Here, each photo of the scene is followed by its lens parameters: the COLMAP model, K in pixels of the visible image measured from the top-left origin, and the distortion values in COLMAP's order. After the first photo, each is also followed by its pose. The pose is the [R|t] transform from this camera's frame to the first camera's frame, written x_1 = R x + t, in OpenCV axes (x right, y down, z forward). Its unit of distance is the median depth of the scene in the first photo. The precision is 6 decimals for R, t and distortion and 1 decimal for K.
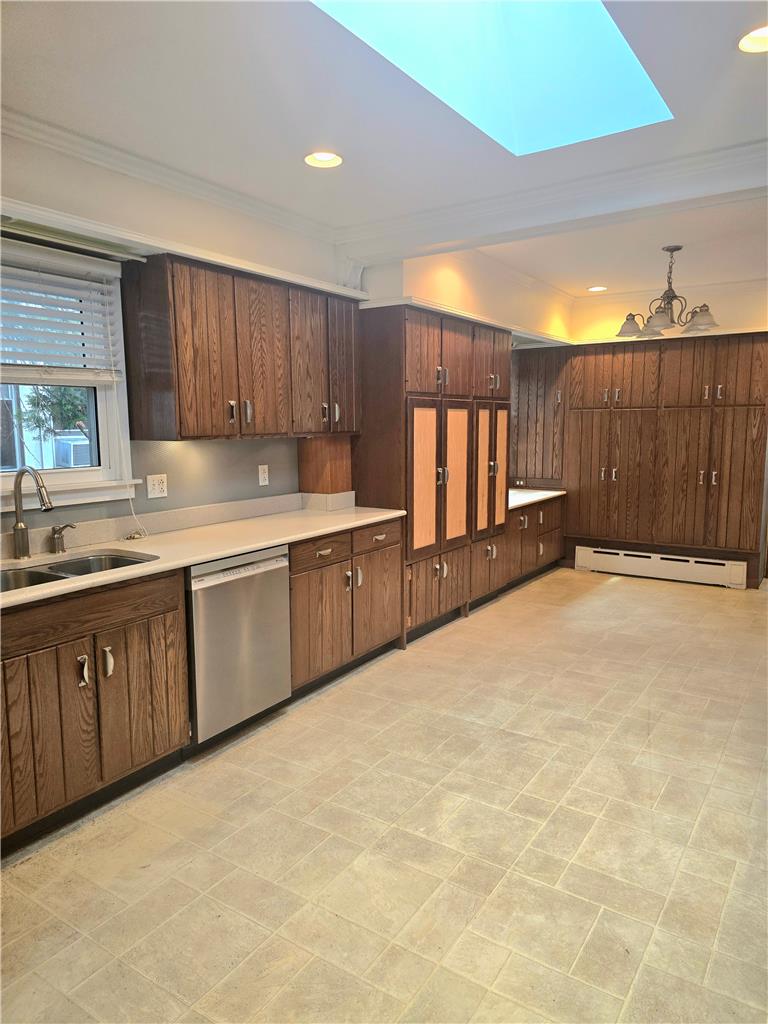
lens RADIAL K [[684.6, 0, 384.0], [0, 684.6, 512.0], [0, 0, 1]] dist [0.078209, -0.057283]
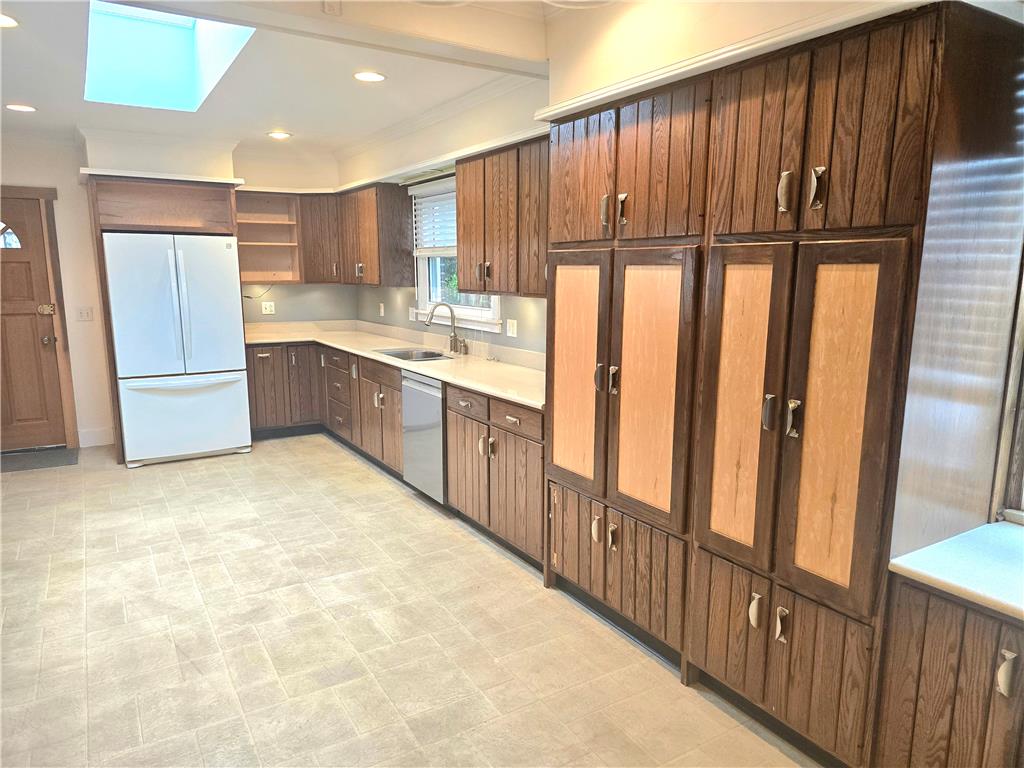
lens RADIAL K [[684.6, 0, 513.6], [0, 684.6, 390.9], [0, 0, 1]] dist [0.078209, -0.057283]
pose [[-0.415217, 0.166520, -0.894352, 1.008871], [-0.118211, 0.964893, 0.234535, -0.267335], [0.902009, 0.203105, -0.380956, 1.776968]]
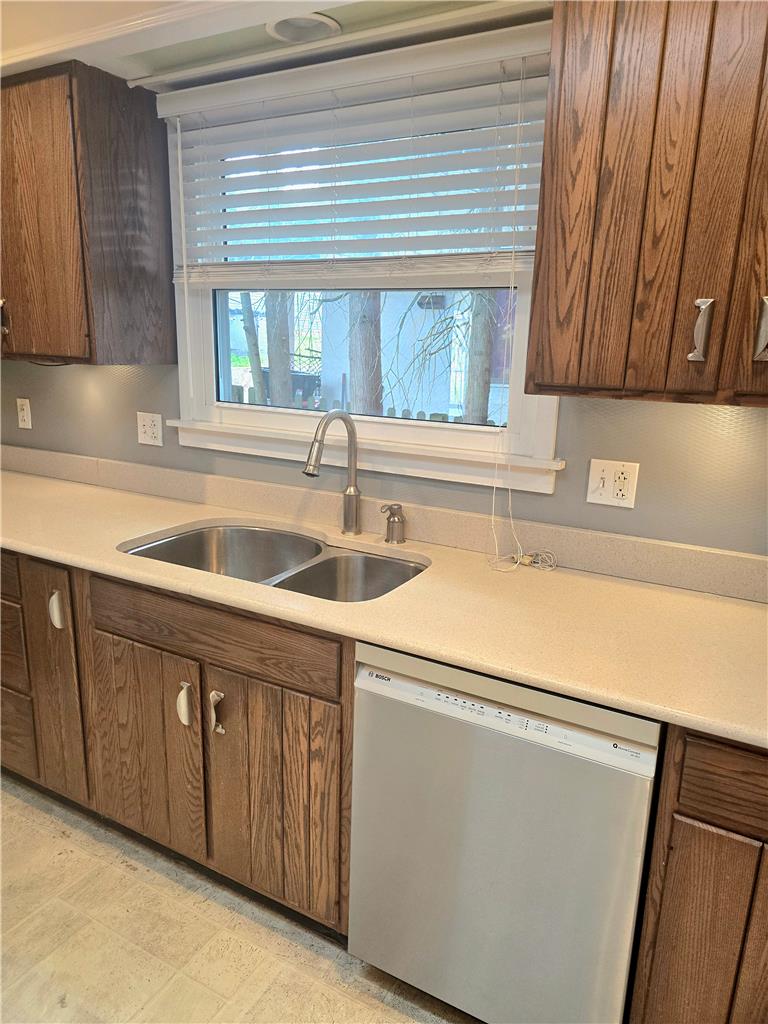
lens RADIAL K [[693.3, 0, 384.0], [0, 693.3, 512.0], [0, 0, 1]] dist [0.018070, -0.000378]
pose [[0.077177, 0.246244, -0.966130, 0.175871], [-0.161341, 0.959333, 0.231623, -0.125129], [0.983876, 0.138001, 0.113767, 0.908000]]
